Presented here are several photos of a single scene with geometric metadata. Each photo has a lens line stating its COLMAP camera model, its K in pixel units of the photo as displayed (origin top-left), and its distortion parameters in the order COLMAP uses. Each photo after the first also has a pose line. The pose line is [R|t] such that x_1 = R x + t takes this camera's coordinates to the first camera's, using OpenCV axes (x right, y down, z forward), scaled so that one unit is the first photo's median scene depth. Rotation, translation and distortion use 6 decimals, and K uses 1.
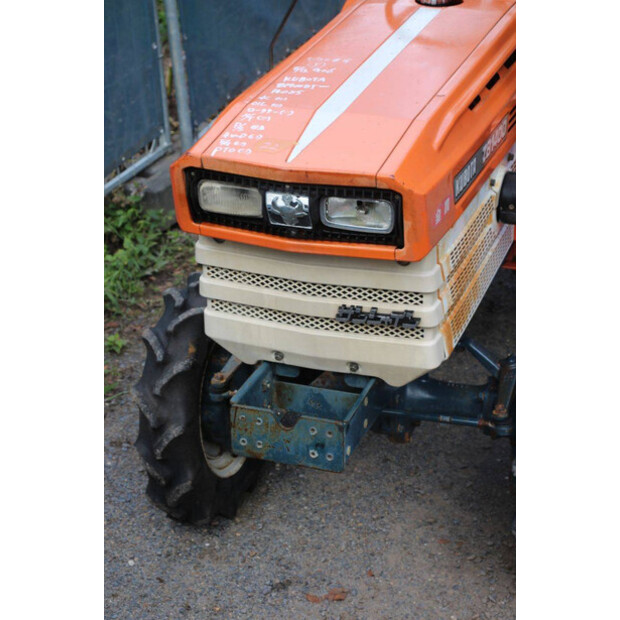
lens RADIAL K [[1457.7, 0, 310.0], [0, 1457.7, 310.0], [0, 0, 1]] dist [0.405664, 0.470842]
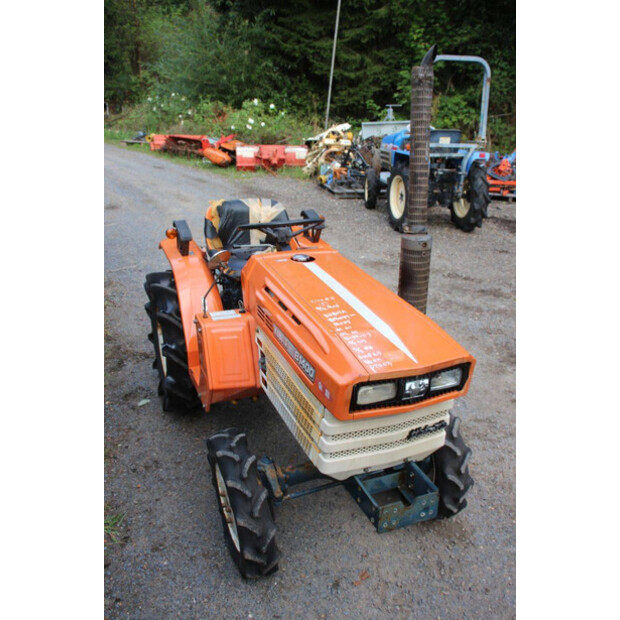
lens RADIAL K [[601.6, 0, 310.0], [0, 601.6, 310.0], [0, 0, 1]] dist [-0.131726, 0.205305]
pose [[0.749280, -0.221538, 0.624099, -0.489394], [0.259695, 0.965198, 0.030834, -0.197659], [-0.609211, 0.138972, 0.780736, 0.477169]]
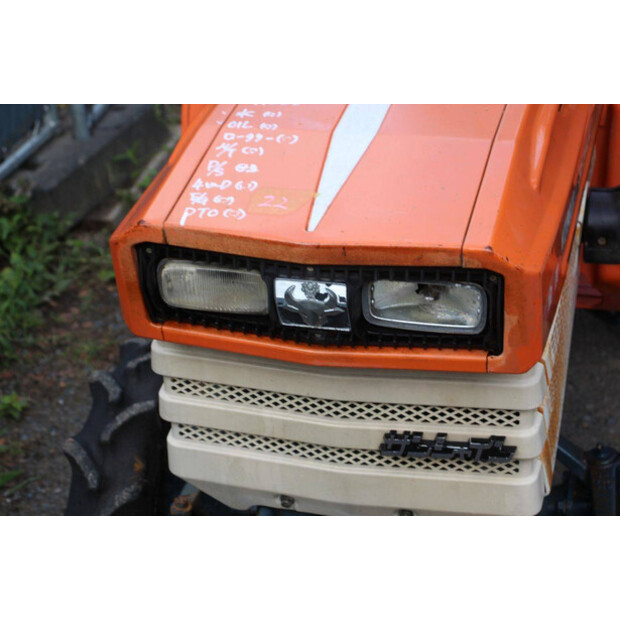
lens RADIAL K [[1457.7, 0, 310.0], [0, 1457.7, 310.0], [0, 0, 1]] dist [0.405664, 0.470842]
pose [[0.994443, -0.066862, 0.081324, -0.061187], [0.062352, 0.996437, 0.056787, -0.094142], [-0.084831, -0.051401, 0.995069, 0.359152]]
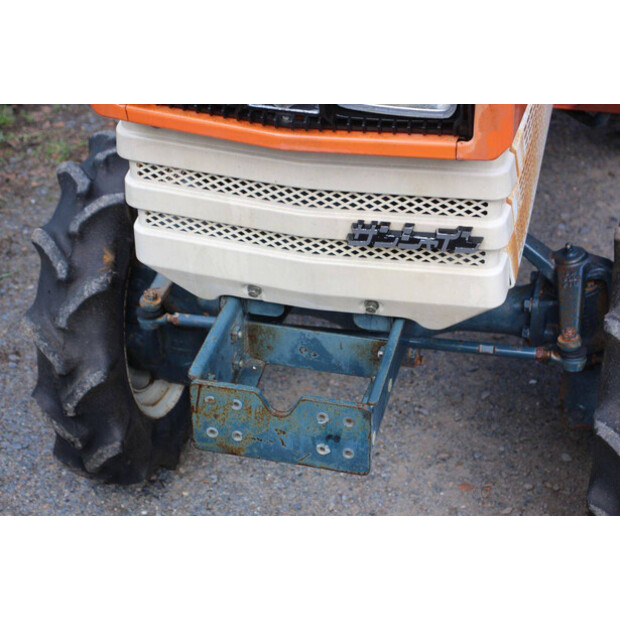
lens RADIAL K [[1457.7, 0, 310.0], [0, 1457.7, 310.0], [0, 0, 1]] dist [0.405664, 0.470842]
pose [[0.994774, -0.056342, 0.085153, -0.054750], [0.040810, 0.983860, 0.174226, -0.076282], [-0.093595, -0.169840, 0.981017, 0.362990]]
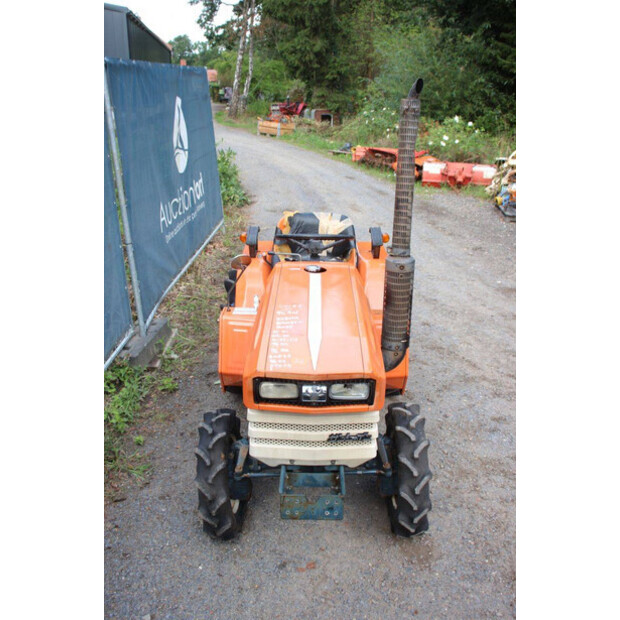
lens RADIAL K [[601.6, 0, 310.0], [0, 601.6, 310.0], [0, 0, 1]] dist [-0.131726, 0.205305]
pose [[0.943651, -0.095076, 0.316991, -0.237903], [0.119146, 0.991217, -0.057386, -0.122707], [-0.308751, 0.091921, 0.946691, 0.237517]]
